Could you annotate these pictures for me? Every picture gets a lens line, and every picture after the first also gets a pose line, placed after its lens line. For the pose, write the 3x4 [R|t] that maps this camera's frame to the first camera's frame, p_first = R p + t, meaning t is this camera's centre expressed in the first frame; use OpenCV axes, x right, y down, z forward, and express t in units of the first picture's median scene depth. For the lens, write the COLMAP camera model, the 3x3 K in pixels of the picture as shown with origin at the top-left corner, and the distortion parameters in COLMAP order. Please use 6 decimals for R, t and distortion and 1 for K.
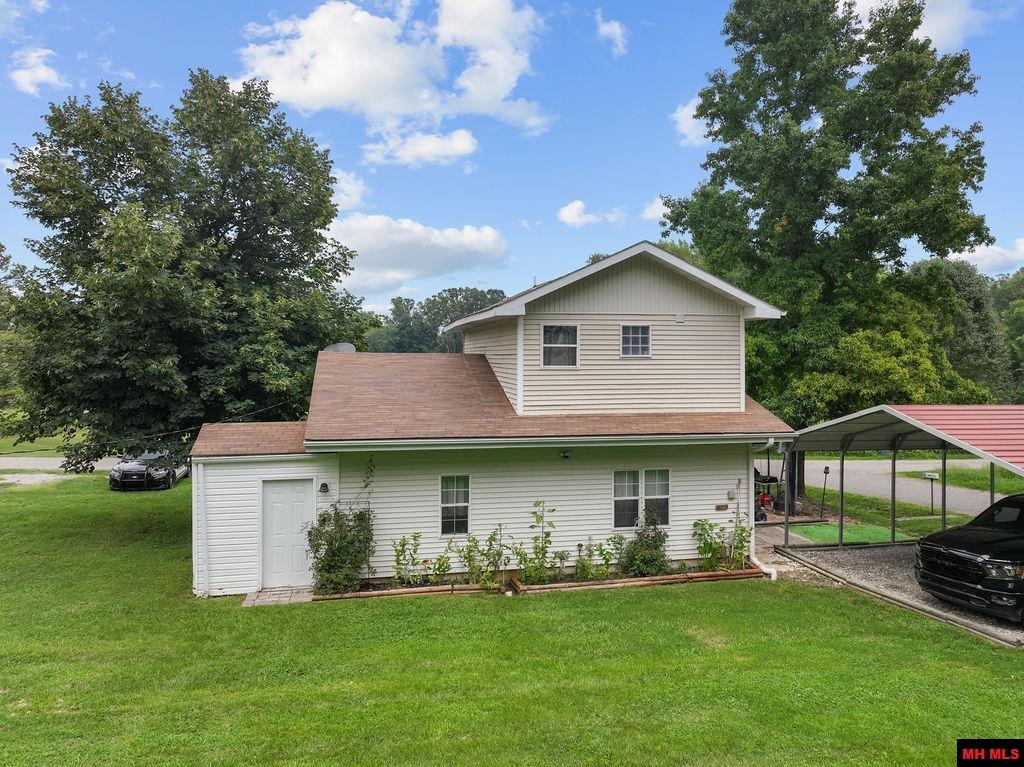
lens RADIAL K [[722.2, 0, 515.0], [0, 722.2, 382.5], [0, 0, 1]] dist [0.002425, 0.014295]
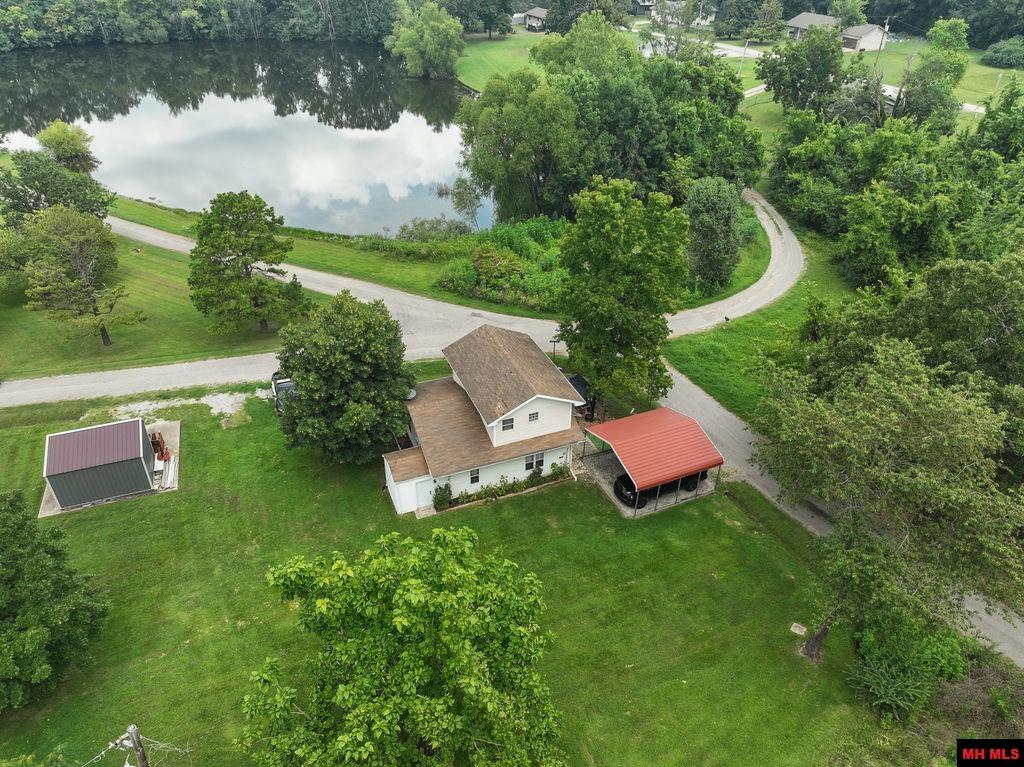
lens RADIAL K [[722.2, 0, 515.0], [0, 722.2, 382.5], [0, 0, 1]] dist [0.002425, 0.014295]
pose [[0.985331, -0.084822, 0.148080, -0.327144], [-0.005144, 0.852570, 0.522587, -1.726327], [-0.170576, -0.515683, 0.839628, -1.361239]]
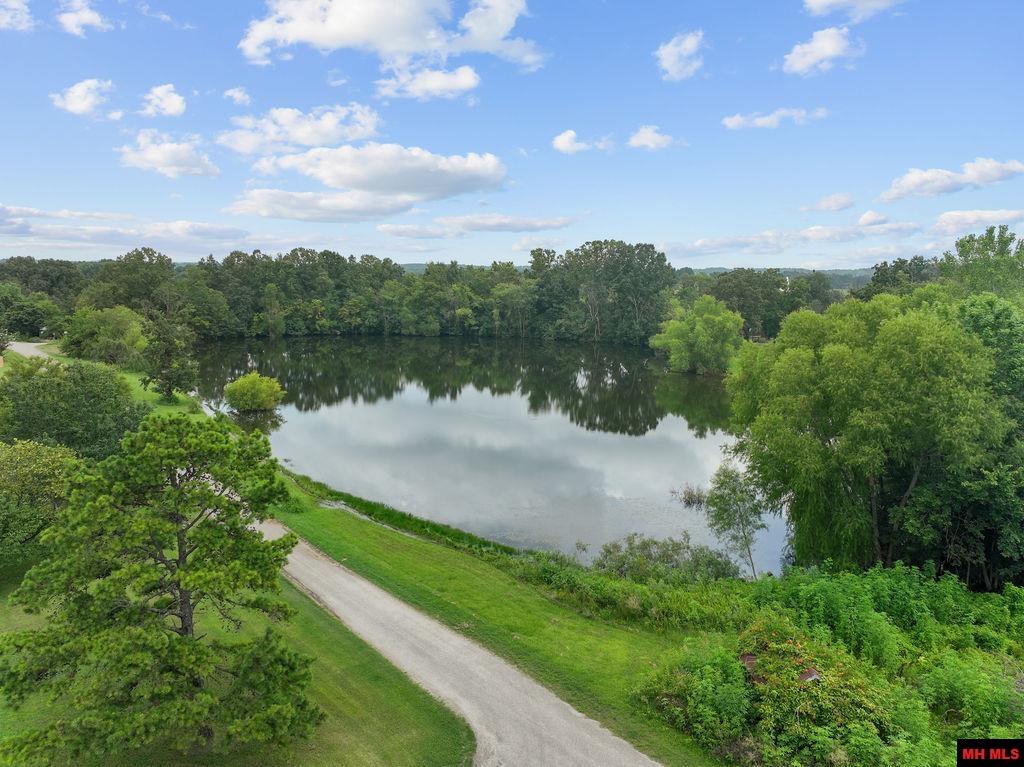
lens RADIAL K [[722.2, 0, 515.0], [0, 722.2, 382.5], [0, 0, 1]] dist [0.002425, 0.014295]
pose [[0.980539, 0.046422, -0.190759, -0.081322], [-0.023281, 0.992281, 0.121806, -0.843684], [0.194941, -0.114995, 0.974050, 1.232518]]
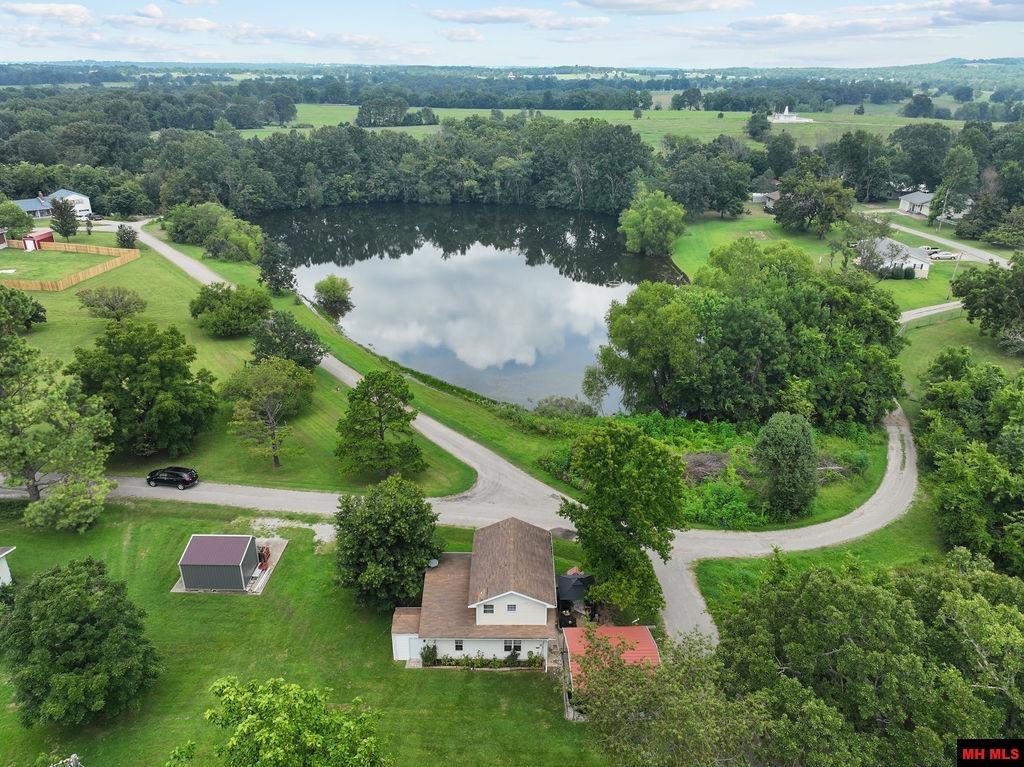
lens RADIAL K [[722.2, 0, 515.0], [0, 722.2, 382.5], [0, 0, 1]] dist [0.002425, 0.014295]
pose [[0.978192, 0.091815, -0.186306, 0.748845], [-0.016474, 0.928460, 0.371067, -2.402718], [0.207047, -0.359906, 0.909725, -1.786833]]
